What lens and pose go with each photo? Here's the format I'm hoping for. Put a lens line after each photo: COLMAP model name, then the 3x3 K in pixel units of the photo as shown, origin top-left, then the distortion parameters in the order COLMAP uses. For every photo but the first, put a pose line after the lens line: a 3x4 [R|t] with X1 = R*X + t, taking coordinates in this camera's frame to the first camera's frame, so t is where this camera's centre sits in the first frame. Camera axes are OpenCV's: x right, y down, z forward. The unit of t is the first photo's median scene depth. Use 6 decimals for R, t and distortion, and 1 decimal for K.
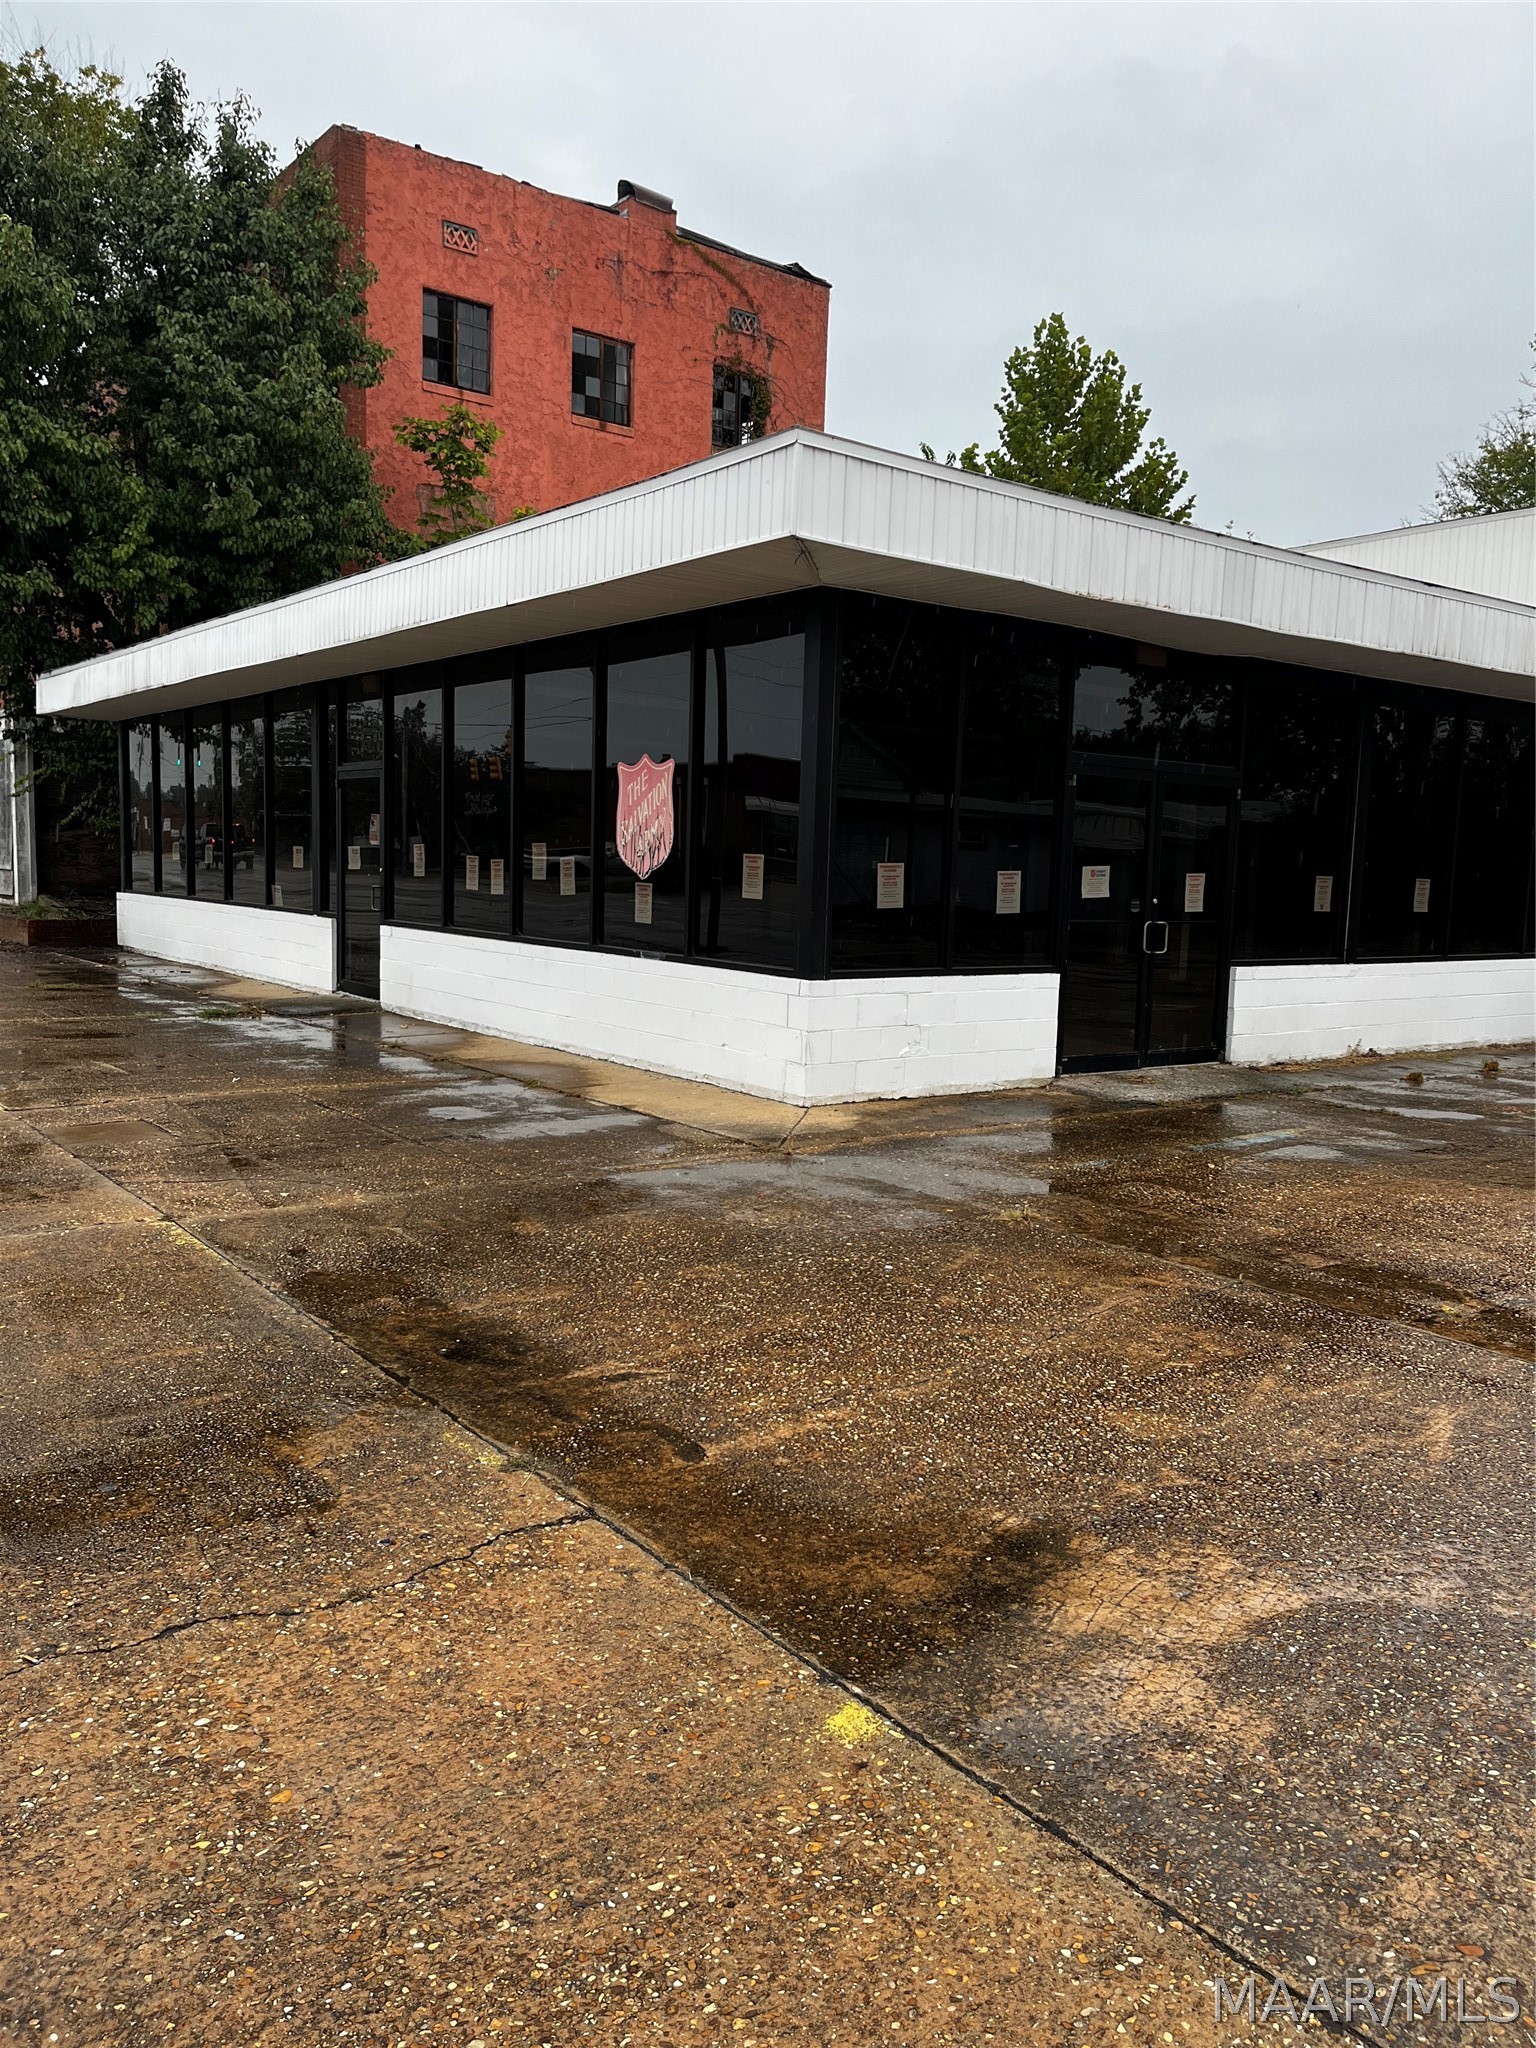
lens RADIAL K [[1552.9, 0, 763.1], [0, 1552.9, 1029.9], [0, 0, 1]] dist [0.083409, -0.112729]
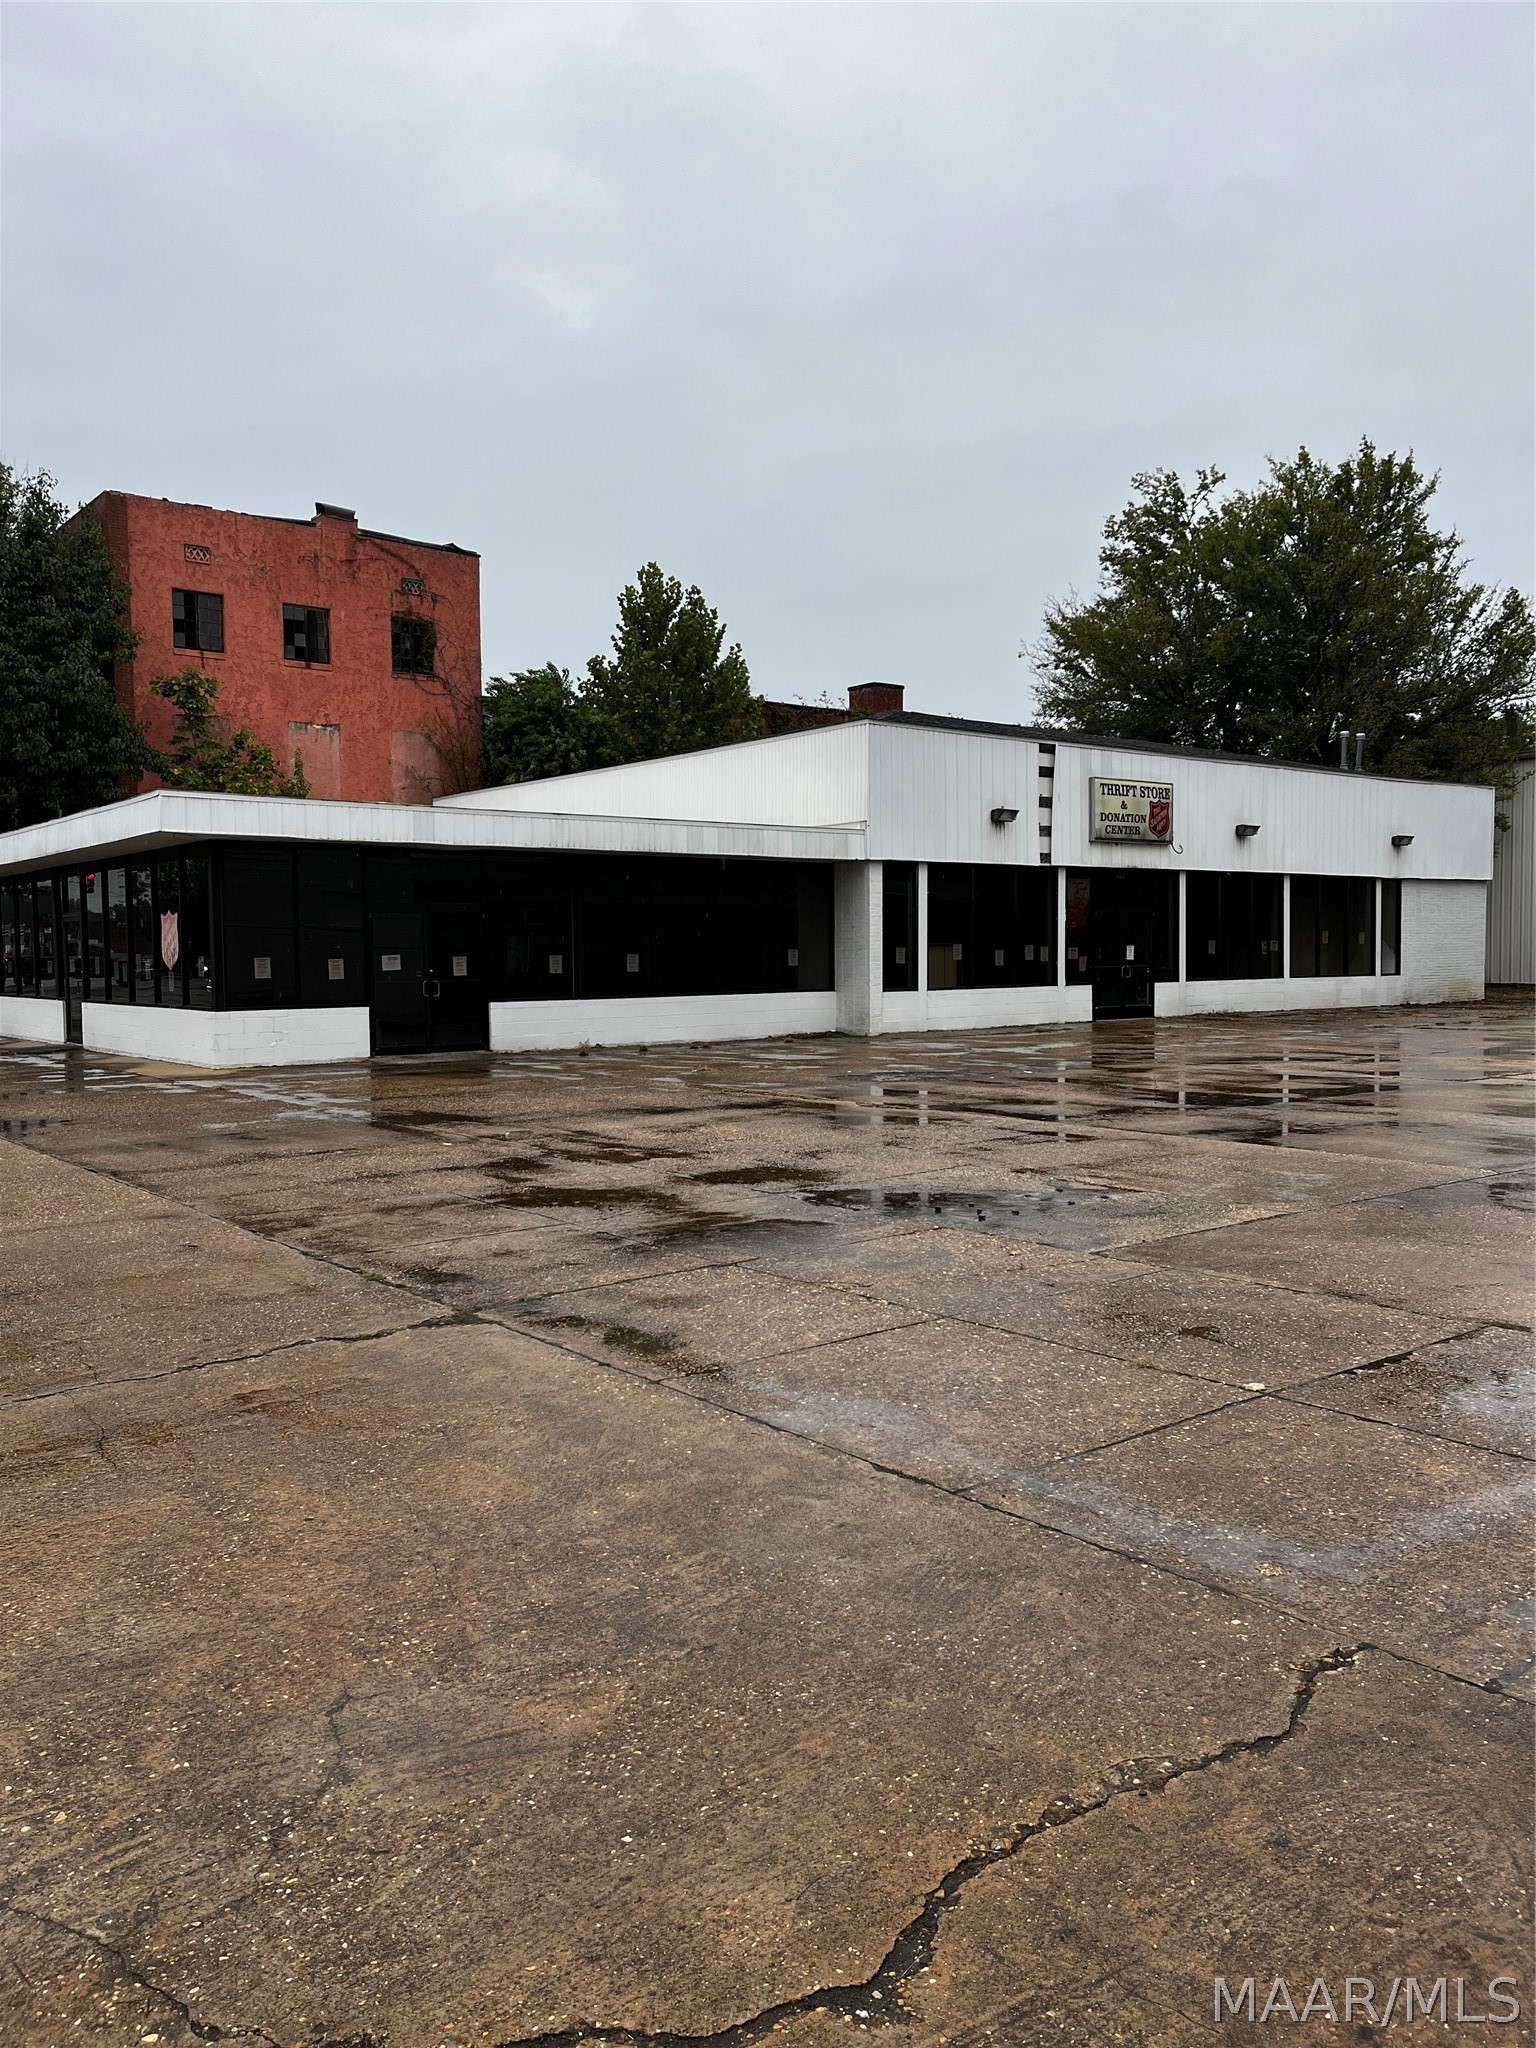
lens RADIAL K [[1539.6, 0, 733.9], [0, 1539.6, 1019.6], [0, 0, 1]] dist [0.040729, 0.004164]
pose [[0.998990, -0.043071, 0.012826, 0.282289], [0.043759, 0.997280, -0.059317, 0.053992], [-0.010236, 0.059819, 0.998157, -0.464520]]
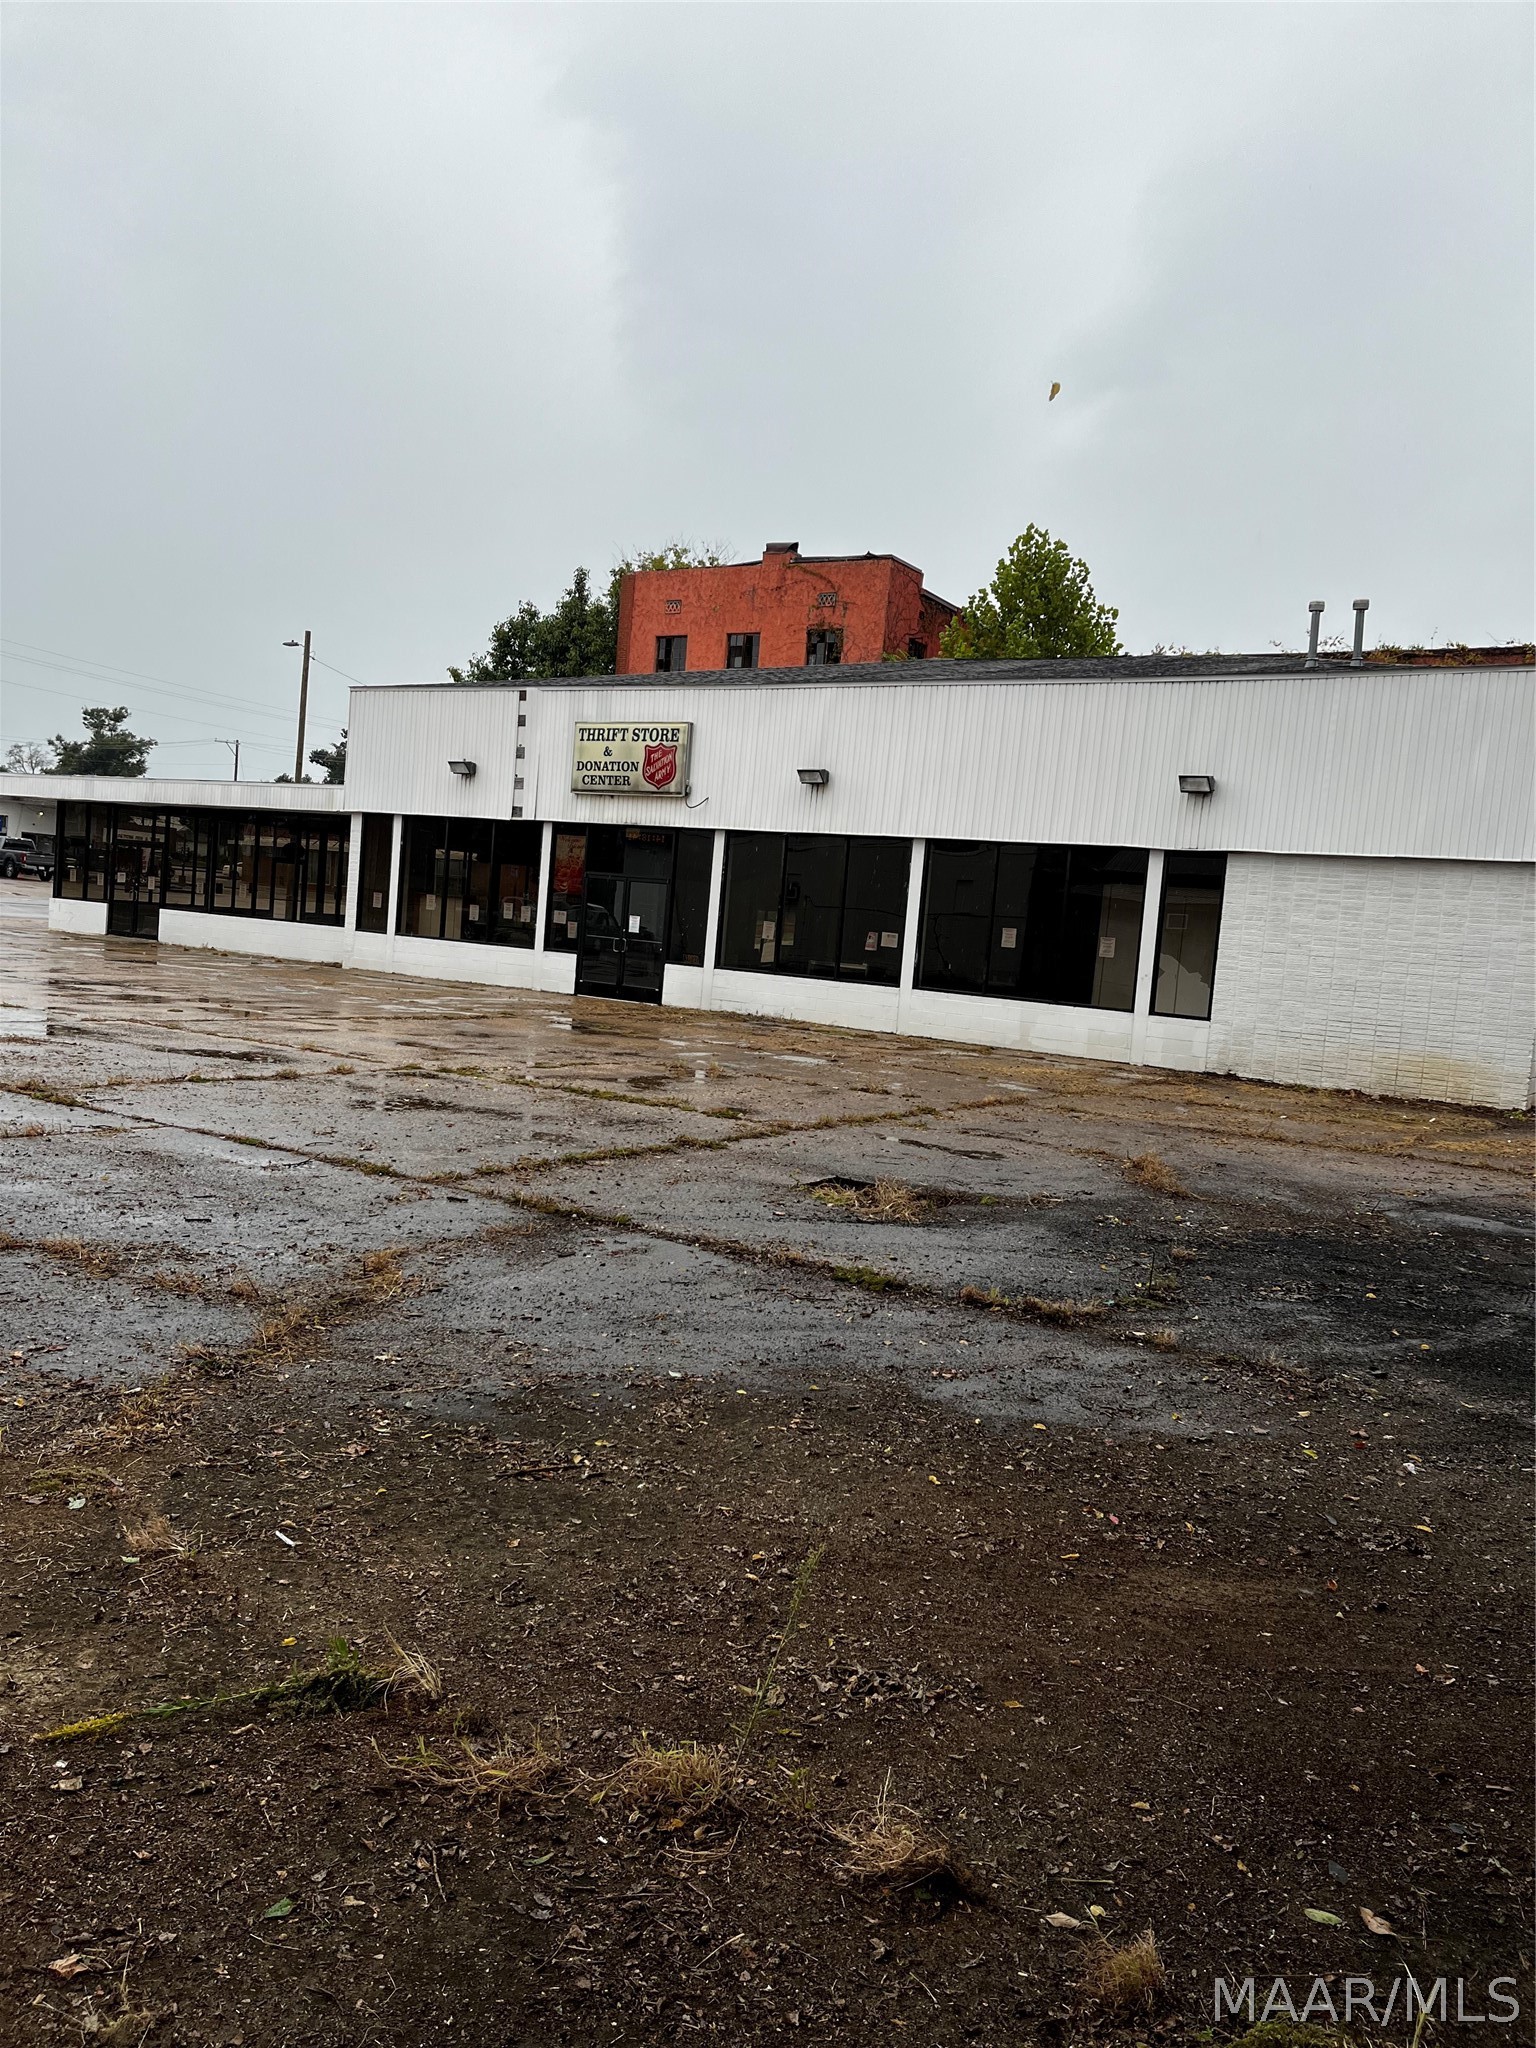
lens RADIAL K [[1554.9, 0, 768.0], [0, 1554.9, 1024.0], [0, 0, 1]] dist [0.076670, -0.091499]
pose [[0.354432, 0.055761, -0.933418, 1.682275], [-0.171243, 0.985210, -0.006168, -0.001826], [0.919268, 0.162027, 0.358738, 0.498345]]
